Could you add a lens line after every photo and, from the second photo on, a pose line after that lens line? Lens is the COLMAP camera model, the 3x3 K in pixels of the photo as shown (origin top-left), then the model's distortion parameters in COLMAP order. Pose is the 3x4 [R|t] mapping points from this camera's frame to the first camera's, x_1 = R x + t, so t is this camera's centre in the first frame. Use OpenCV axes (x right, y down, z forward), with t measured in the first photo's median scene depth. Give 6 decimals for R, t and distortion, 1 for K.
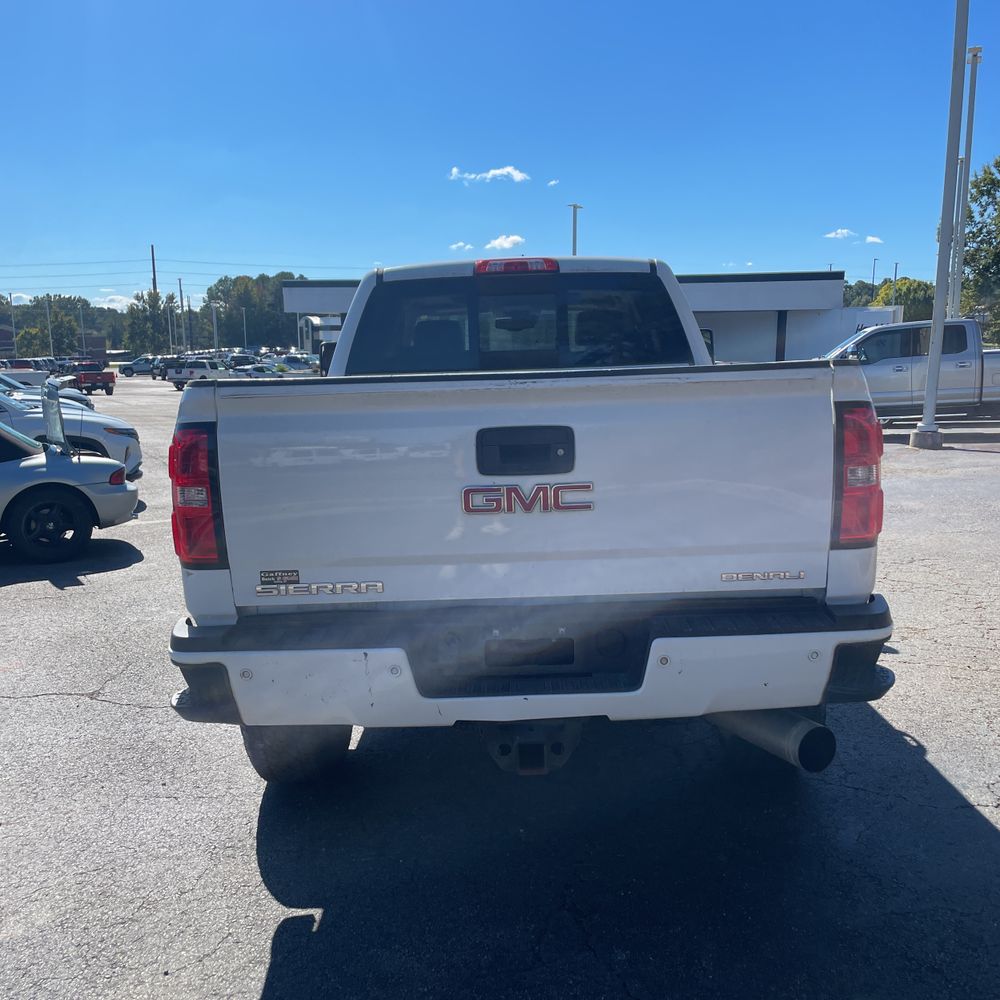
lens RADIAL K [[981.5, 0, 507.0], [0, 981.5, 503.7], [0, 0, 1]] dist [0.081074, -0.108757]
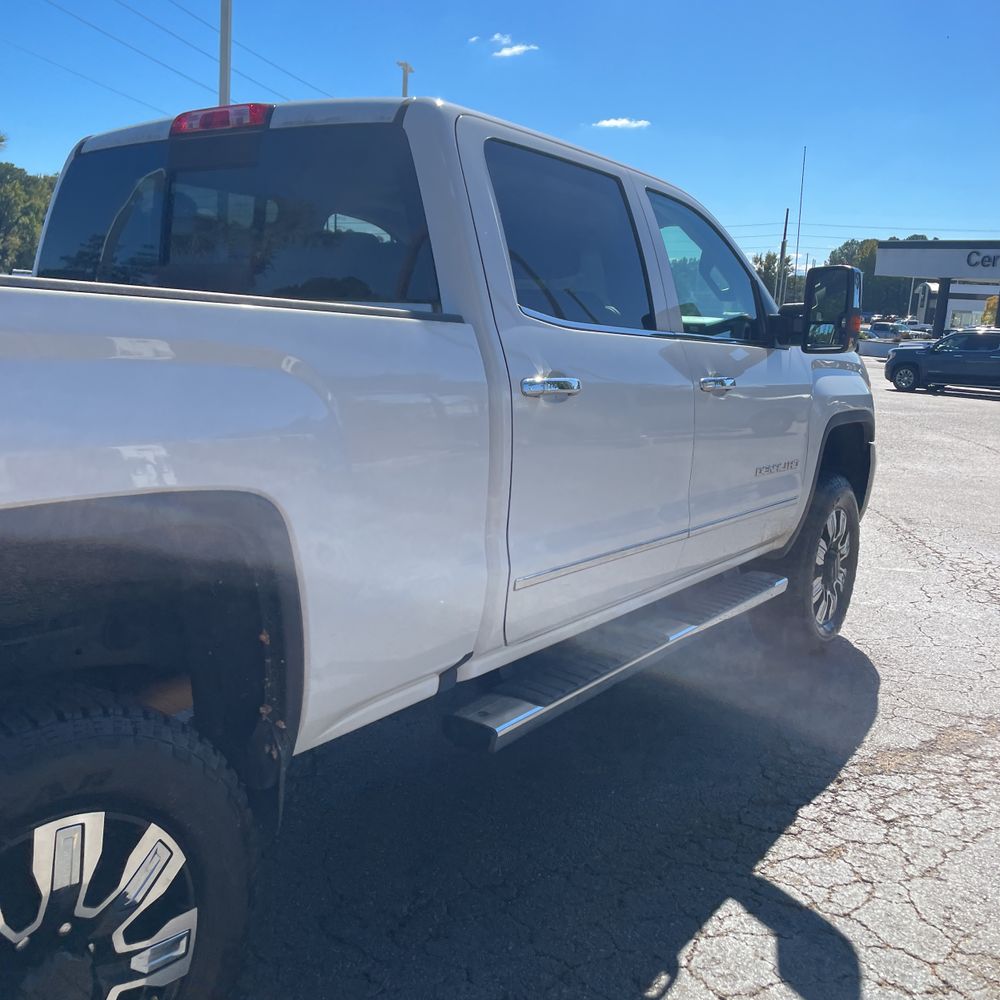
lens RADIAL K [[986.7, 0, 500.0], [0, 986.7, 500.0], [0, 0, 1]] dist [0.105487, -0.162587]
pose [[0.828568, 0.157858, -0.537174, 0.909011], [-0.141533, 0.987324, 0.071834, -0.154964], [0.541704, 0.016508, 0.840407, 1.085377]]
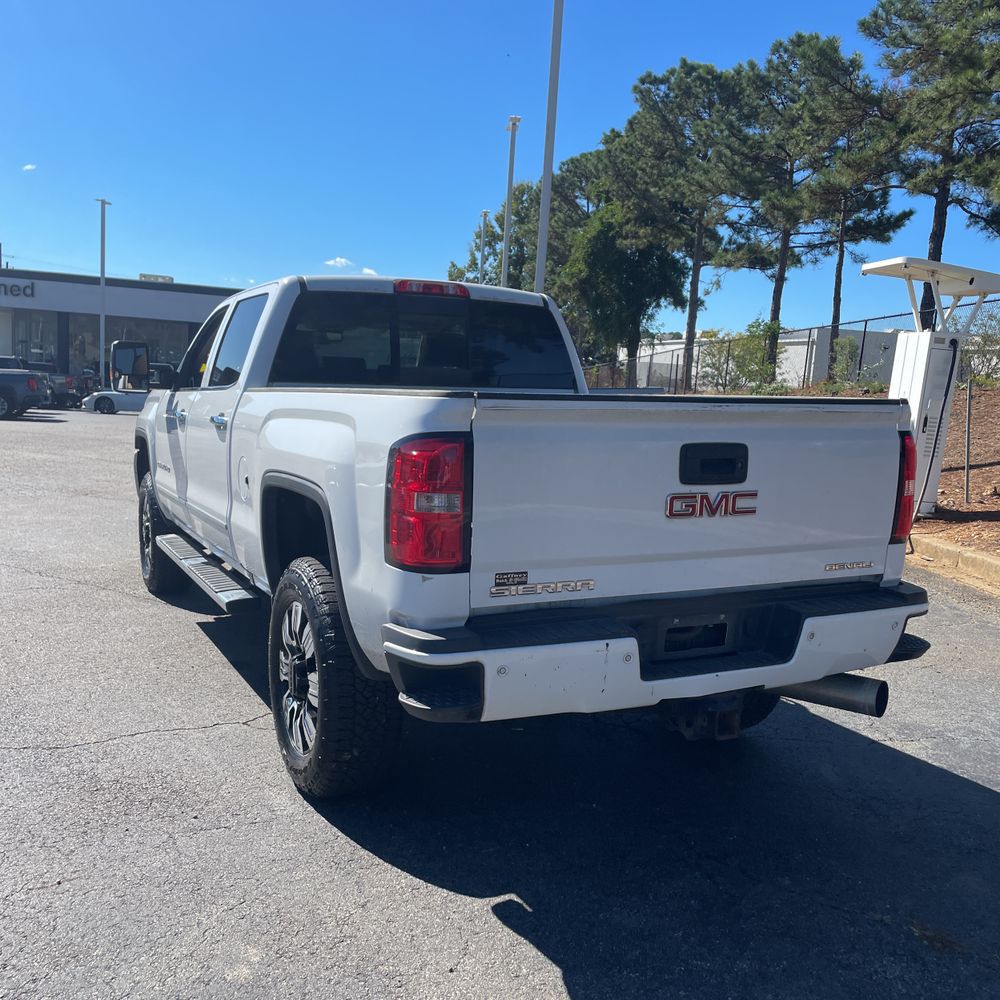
lens RADIAL K [[1004.1, 0, 502.6], [0, 1004.1, 514.8], [0, 0, 1]] dist [0.089884, -0.117652]
pose [[0.890081, -0.002230, 0.455798, -0.745362], [0.008041, 0.999909, -0.010810, 0.017809], [-0.455732, 0.013286, 0.890018, 0.043963]]
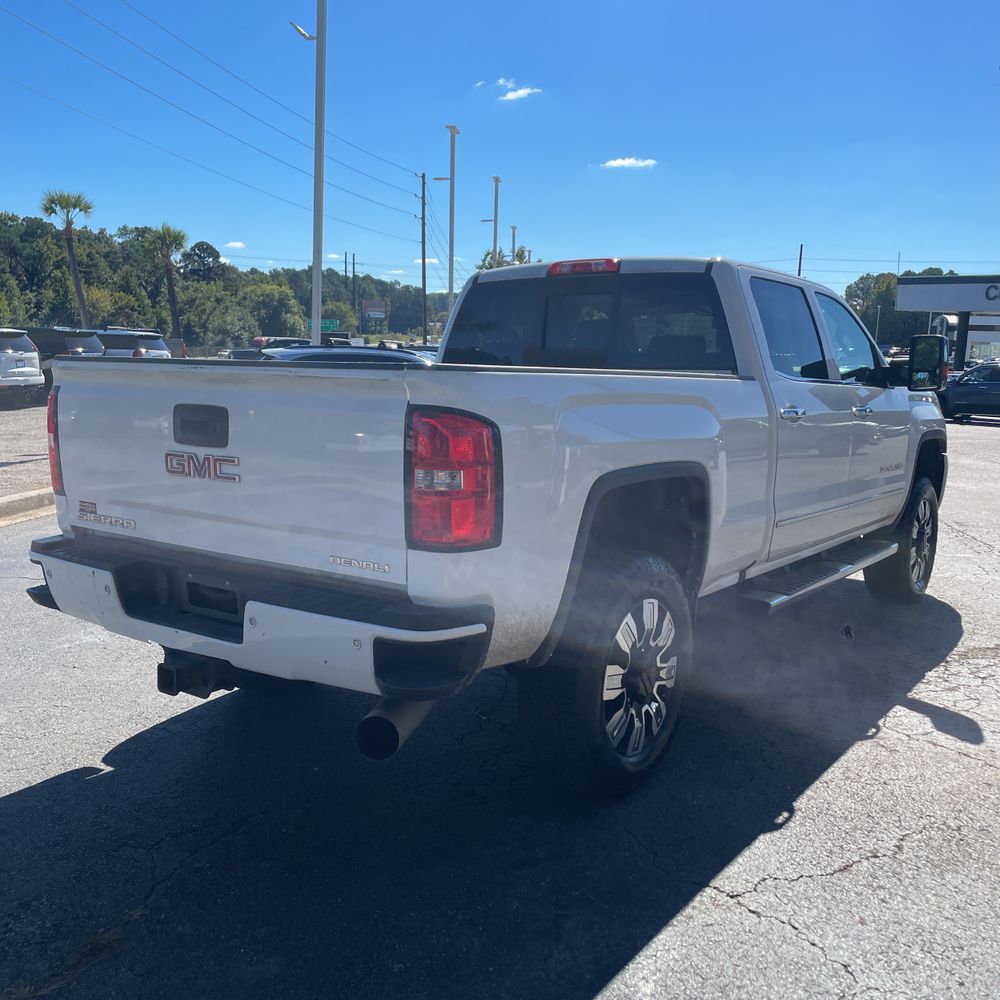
lens RADIAL K [[981.5, 0, 507.0], [0, 981.5, 503.7], [0, 0, 1]] dist [0.081074, -0.108757]
pose [[0.821640, 0.124430, -0.556260, 0.985610], [-0.123266, 0.991578, 0.039733, -0.052916], [0.556520, 0.035922, 0.830058, 0.216031]]
